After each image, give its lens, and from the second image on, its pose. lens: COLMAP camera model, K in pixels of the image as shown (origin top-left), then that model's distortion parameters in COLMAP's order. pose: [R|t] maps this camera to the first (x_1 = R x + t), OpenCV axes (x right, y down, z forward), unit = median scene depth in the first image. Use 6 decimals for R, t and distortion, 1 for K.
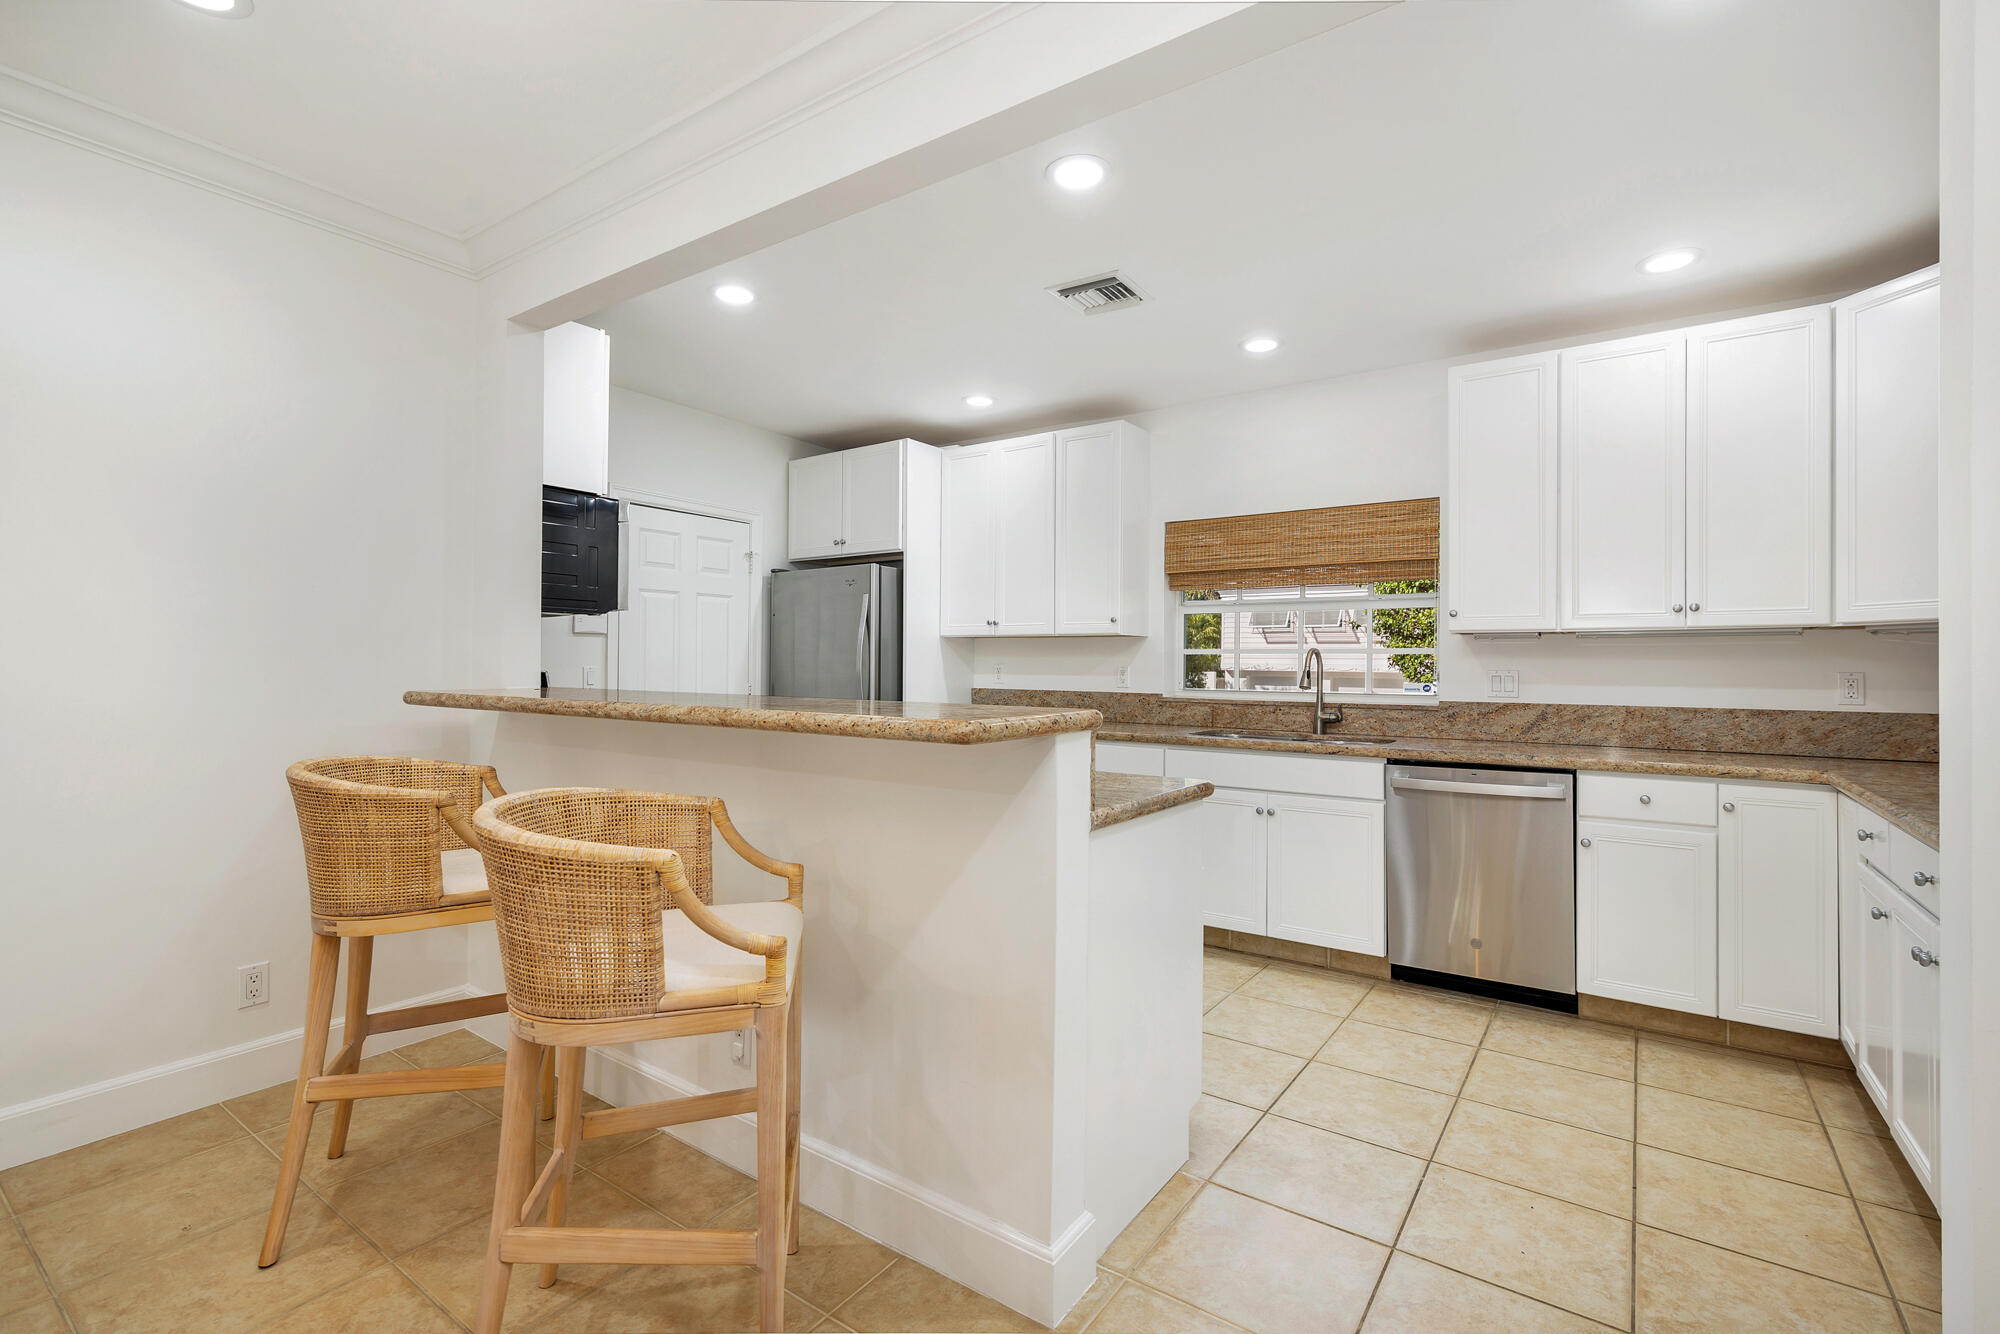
lens RADIAL K [[901.1, 0, 996.4], [0, 901.1, 658.3], [0, 0, 1]] dist [-0.001077, 0.000036]
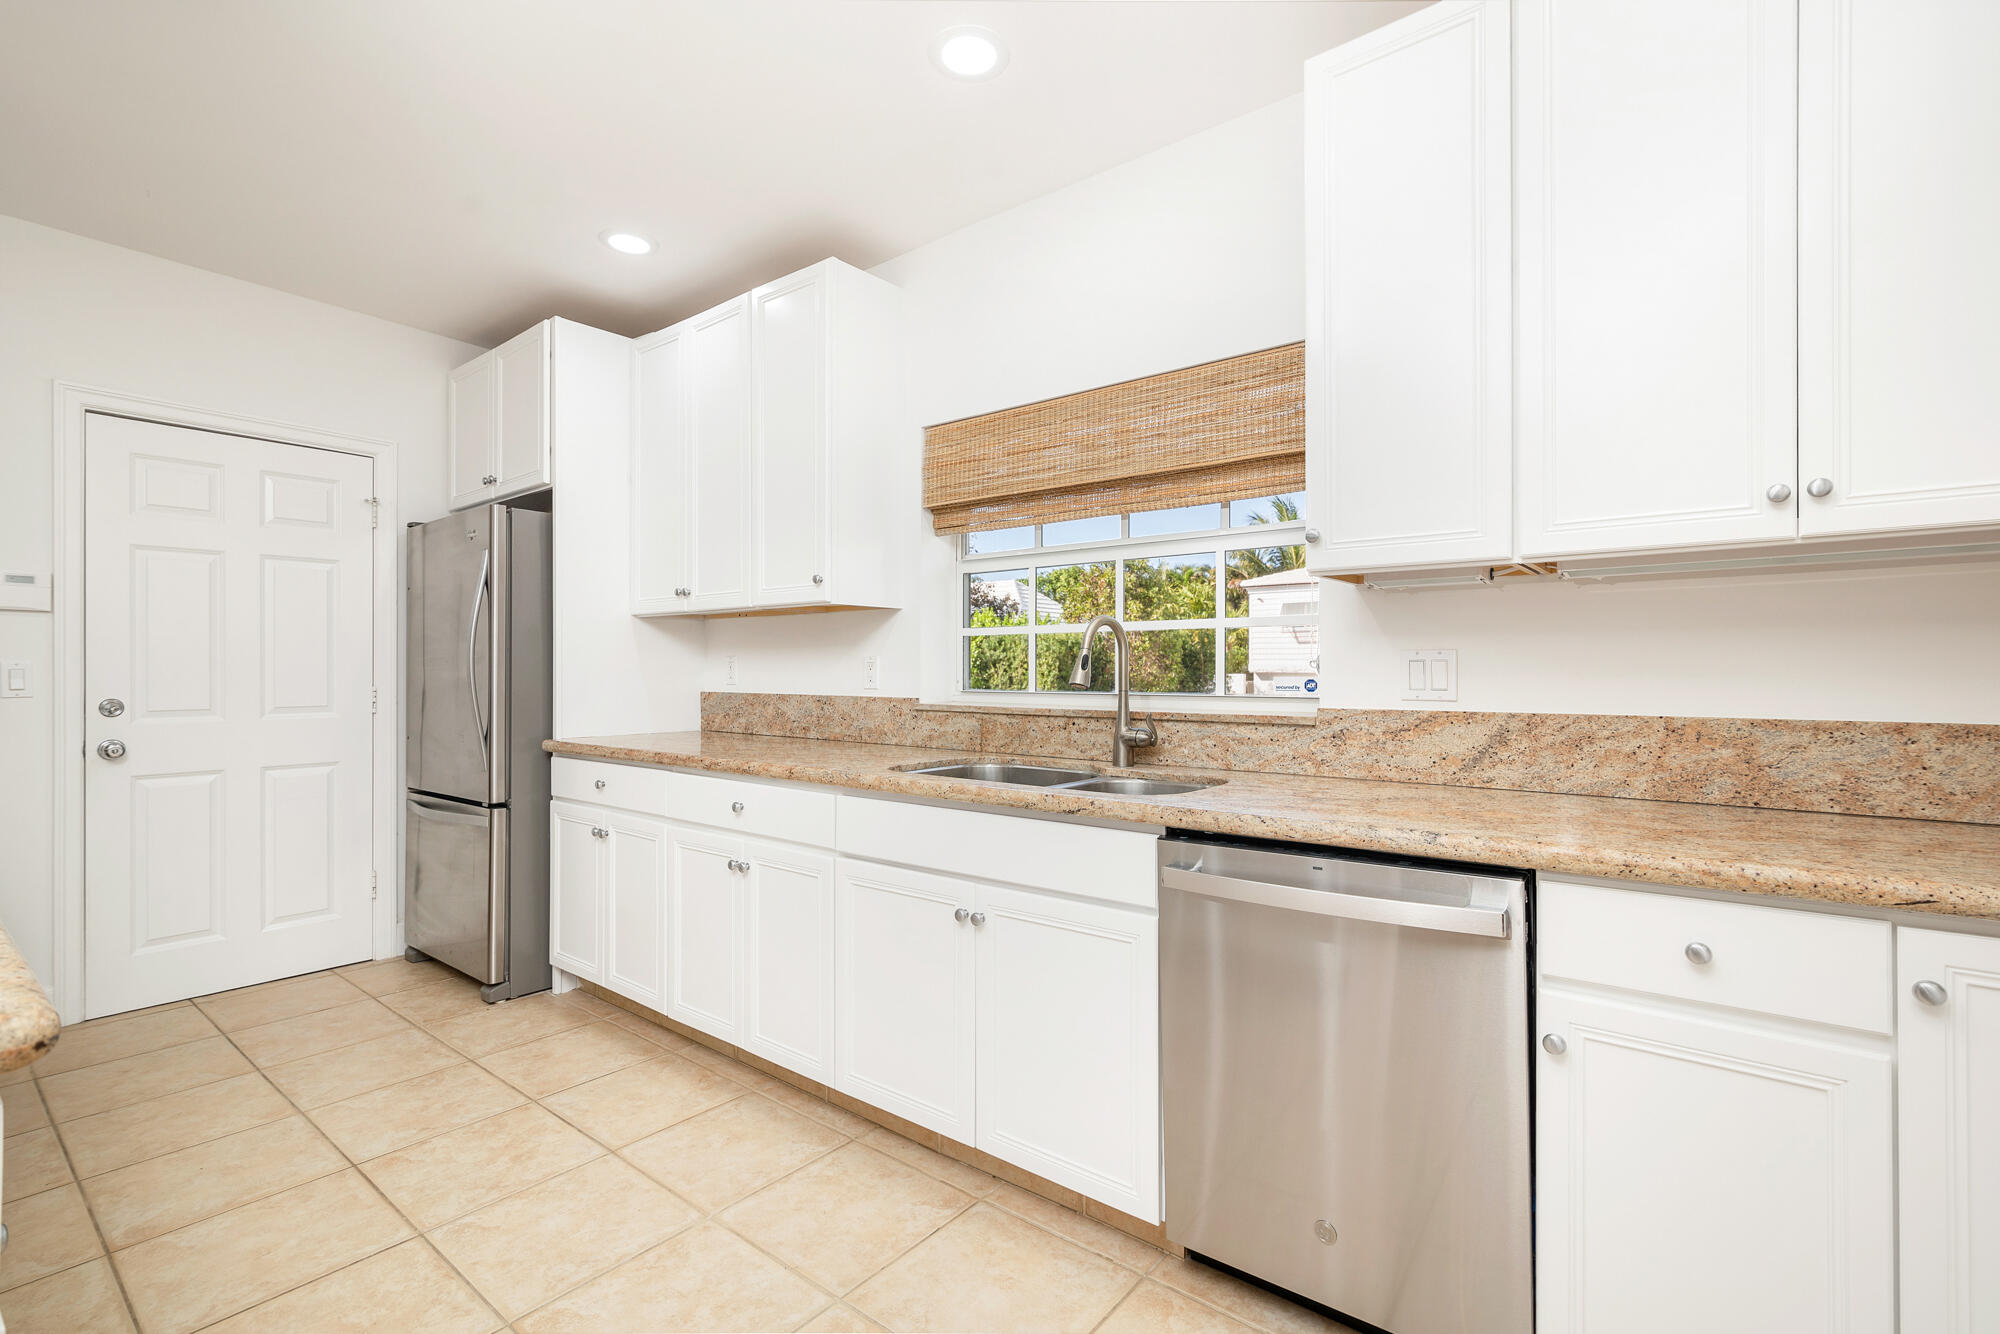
lens RADIAL K [[903.1, 0, 996.7], [0, 903.1, 671.0], [0, 0, 1]] dist [-0.001644, -0.000395]
pose [[0.998479, -0.008157, -0.054533, 0.337806], [0.008585, 0.999934, 0.007622, 0.019666], [0.054467, -0.008079, 0.998483, 0.456372]]
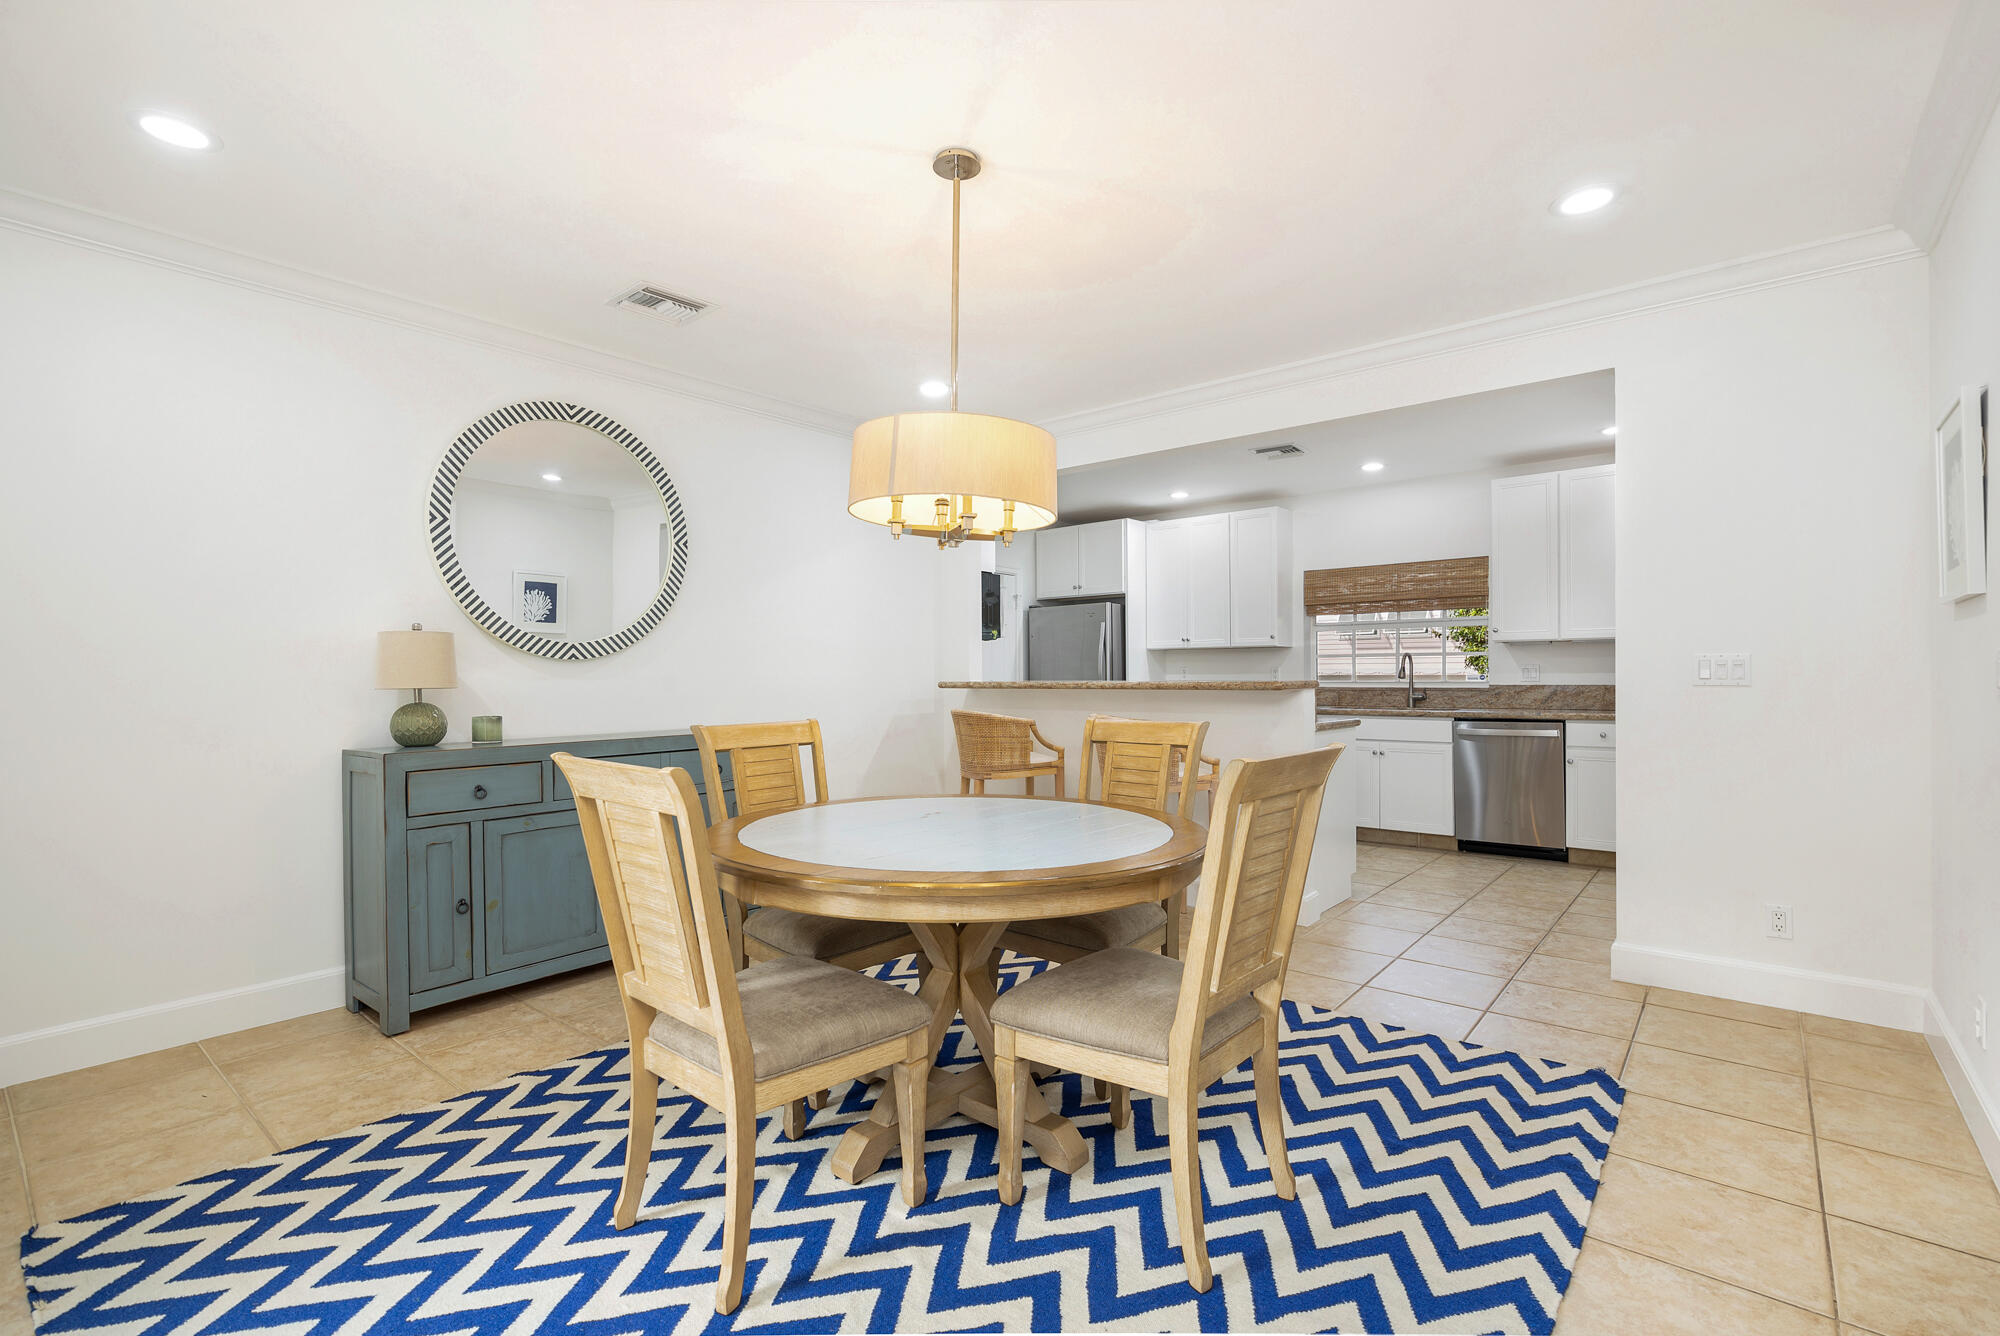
lens RADIAL K [[903.1, 0, 996.7], [0, 903.1, 672.0], [0, 0, 1]] dist [-0.001644, -0.000395]
pose [[0.996526, -0.014618, -0.081987, -0.252626], [0.014920, 0.999884, 0.003081, 0.007213], [0.081932, -0.004293, 0.996629, -0.682614]]
